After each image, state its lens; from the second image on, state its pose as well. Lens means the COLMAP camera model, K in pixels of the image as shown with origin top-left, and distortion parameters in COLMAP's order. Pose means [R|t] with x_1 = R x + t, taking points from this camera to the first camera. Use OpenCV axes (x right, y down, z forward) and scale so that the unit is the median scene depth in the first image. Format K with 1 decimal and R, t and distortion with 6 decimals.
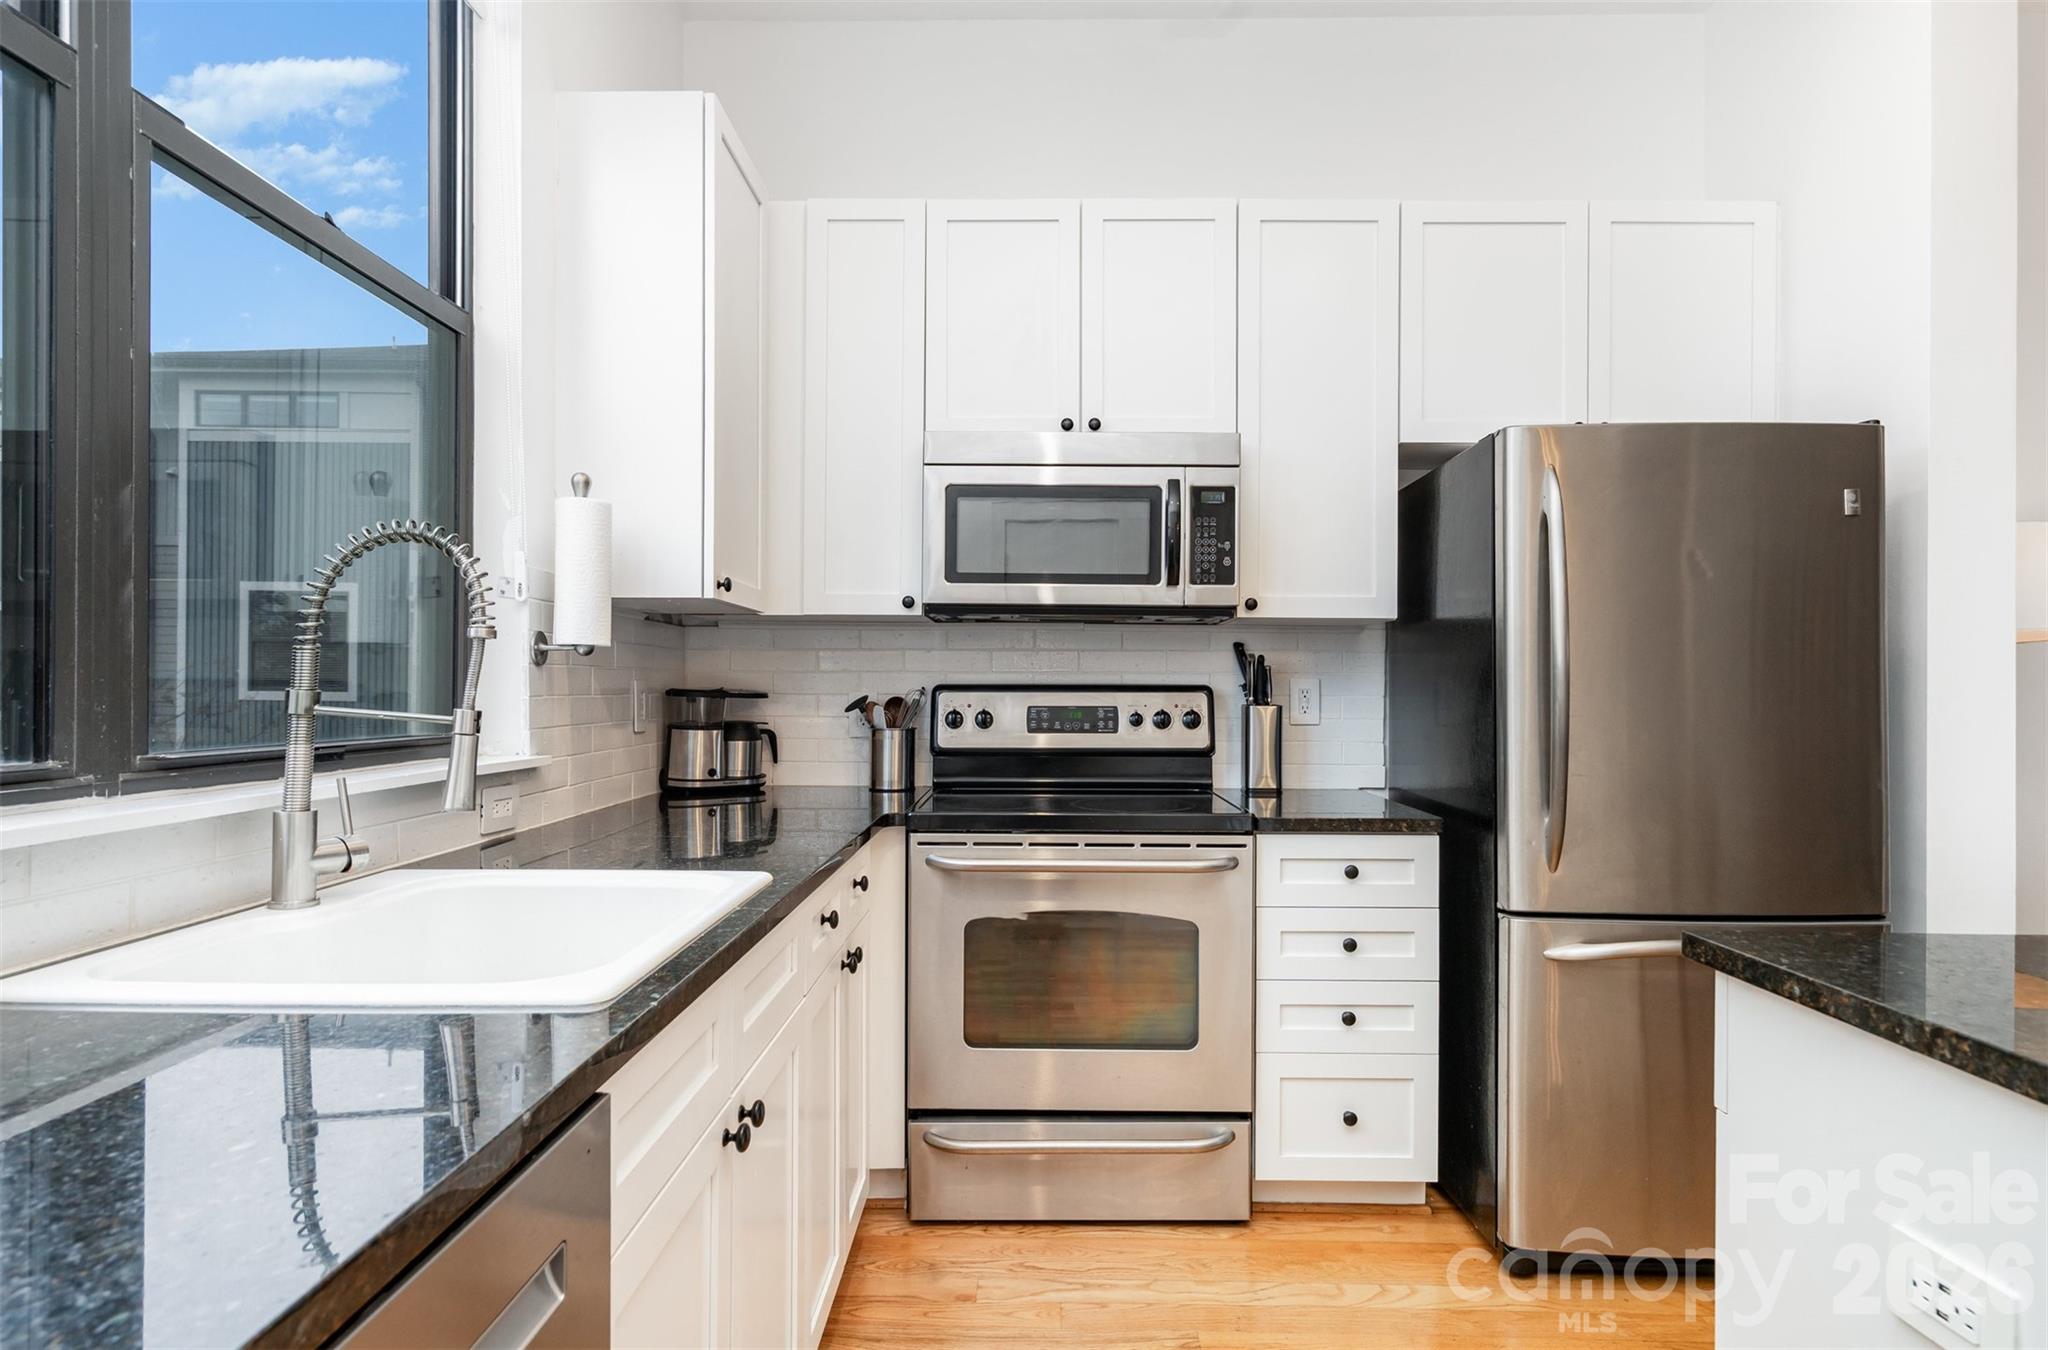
lens RADIAL K [[1153.2, 0, 1022.7], [0, 1153.2, 684.0], [0, 0, 1]] dist [0.001386, 0.000136]
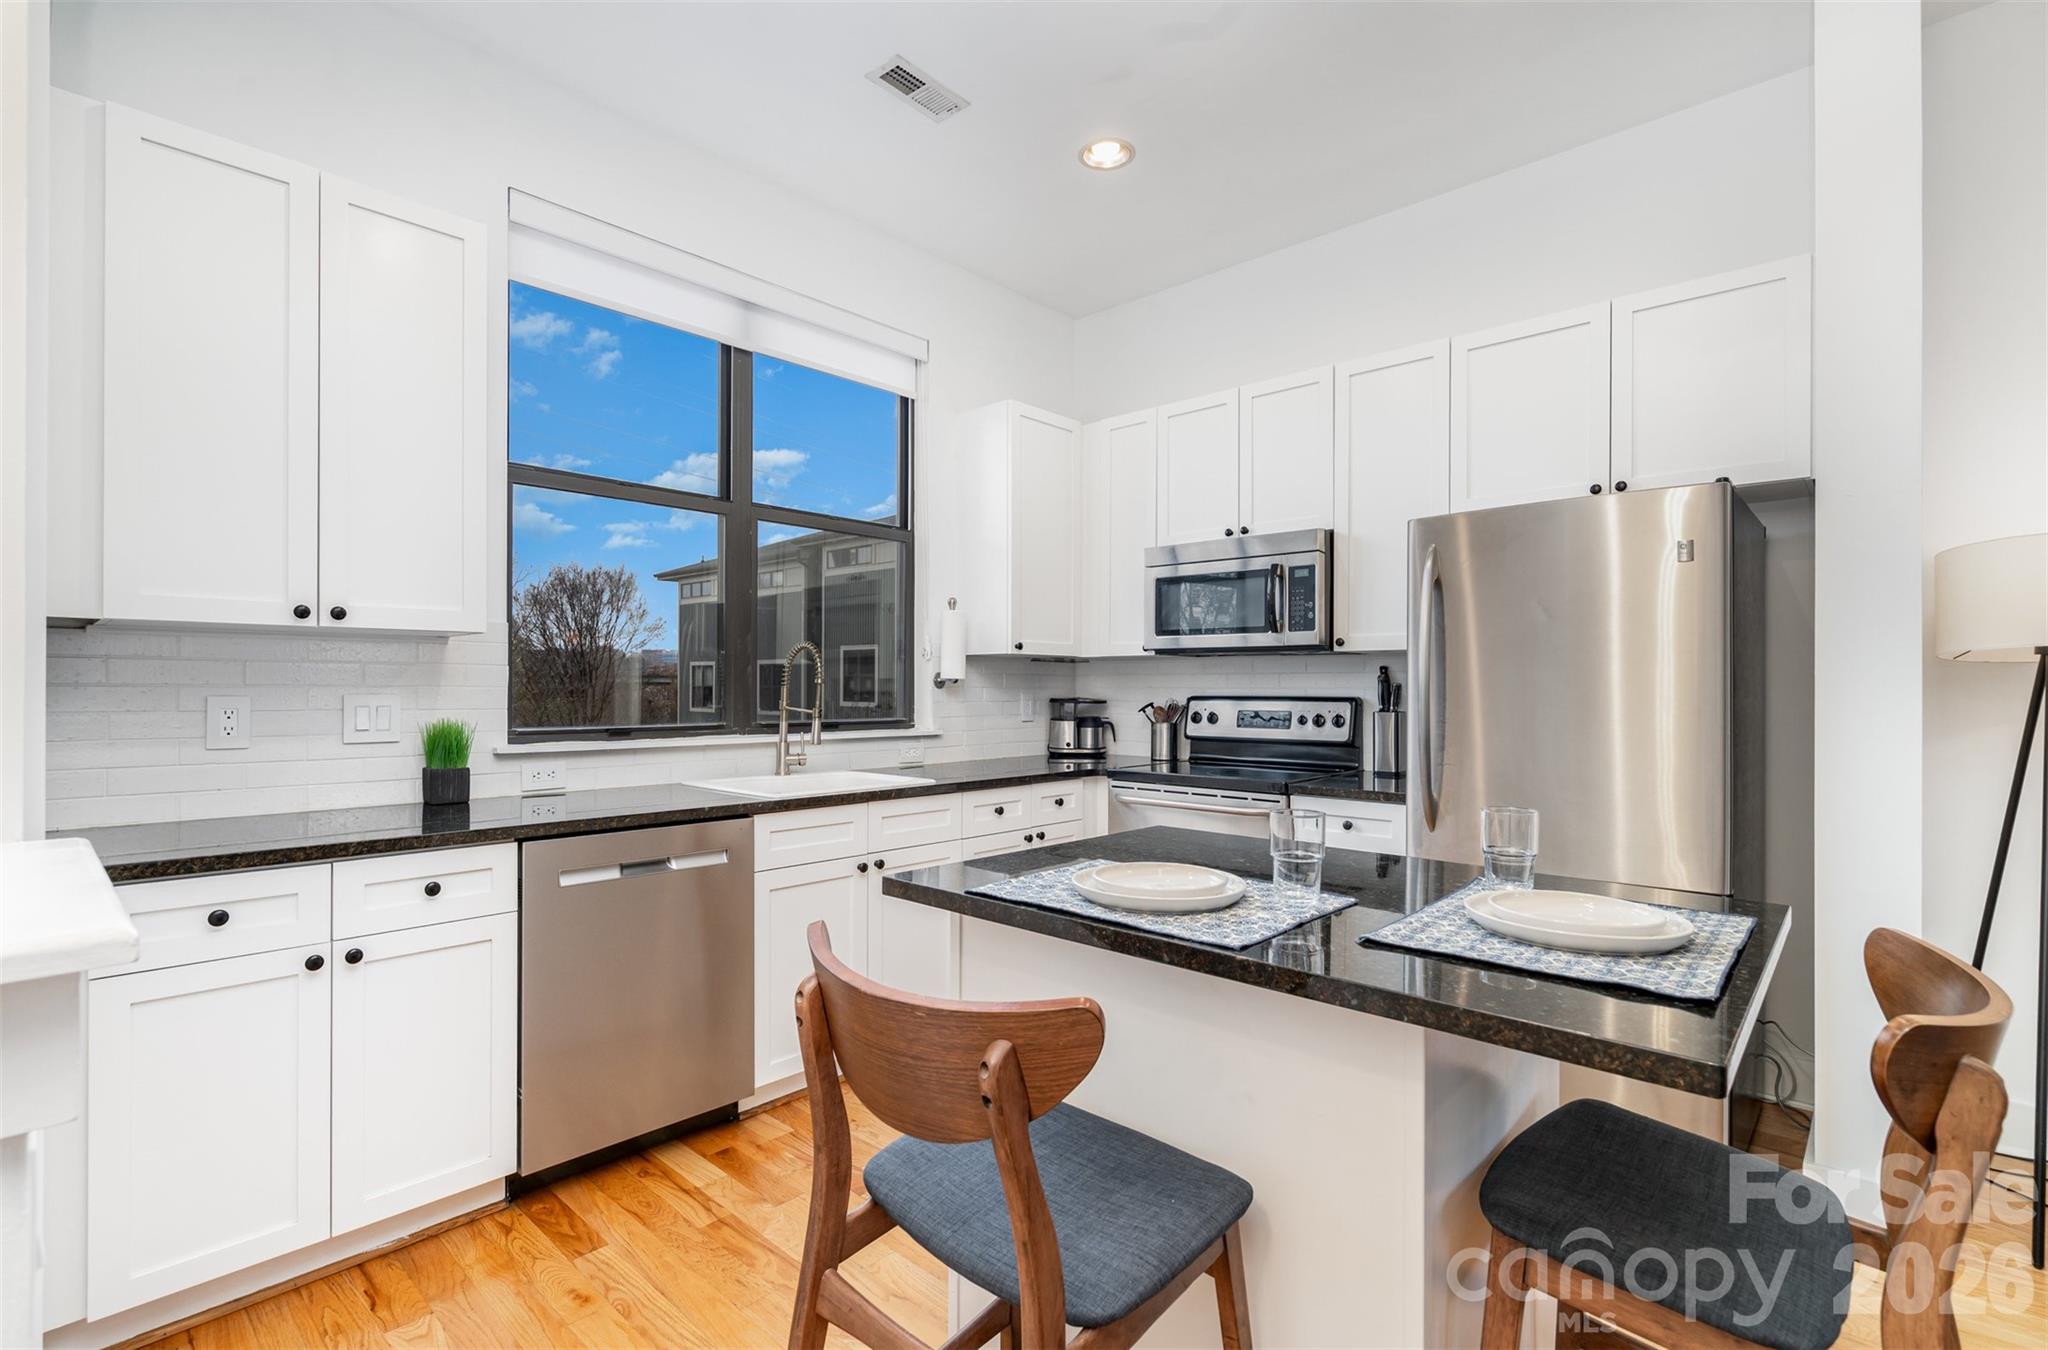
lens RADIAL K [[933.6, 0, 1024.9], [0, 933.6, 680.1], [0, 0, 1]] dist [-0.001857, -0.000114]
pose [[0.743961, -0.008217, -0.668173, 0.635364], [0.004048, 0.999961, -0.007790, -0.012801], [0.668211, 0.003091, 0.743965, -0.129233]]
